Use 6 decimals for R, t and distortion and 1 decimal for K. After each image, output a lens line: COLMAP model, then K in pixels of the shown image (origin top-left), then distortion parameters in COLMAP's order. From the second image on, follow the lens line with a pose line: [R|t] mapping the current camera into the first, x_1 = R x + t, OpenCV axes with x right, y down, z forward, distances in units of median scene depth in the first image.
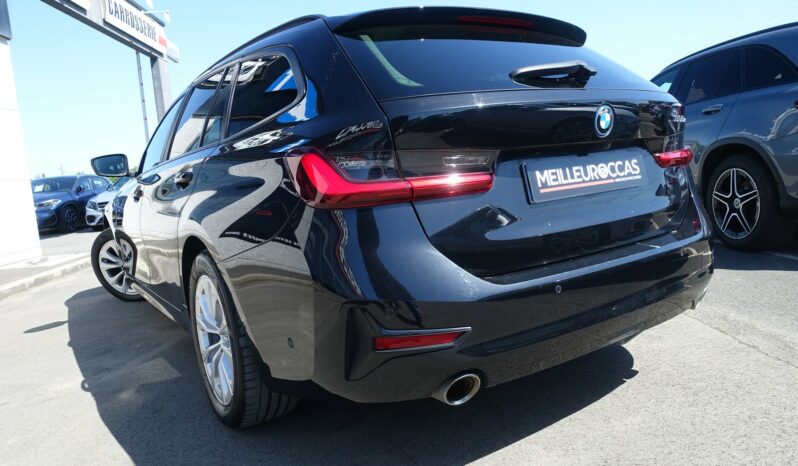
lens RADIAL K [[548.3, 0, 399.0], [0, 548.3, 233.0], [0, 0, 1]] dist [-0.009539, -0.001337]
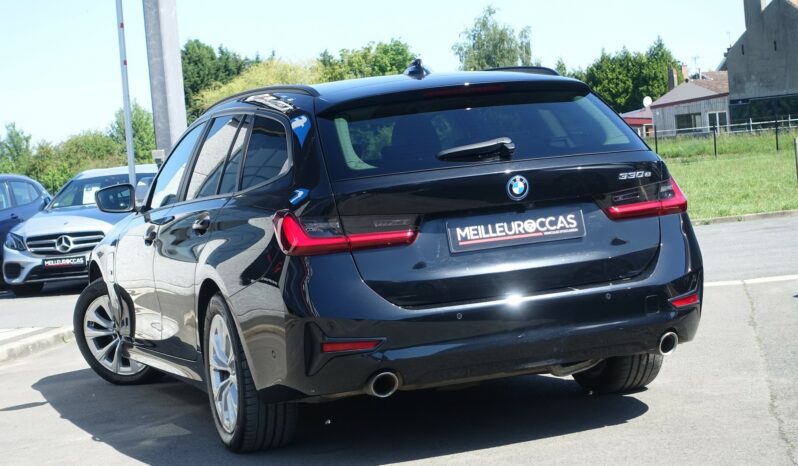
lens RADIAL K [[1638.9, 0, 399.0], [0, 1638.9, 233.0], [0, 0, 1]] dist [-0.024893, -0.028905]
pose [[0.969346, 0.004328, -0.245662, 0.946702], [-0.017989, 0.998412, -0.053393, 0.096214], [0.245041, 0.056176, 0.967884, -2.471902]]
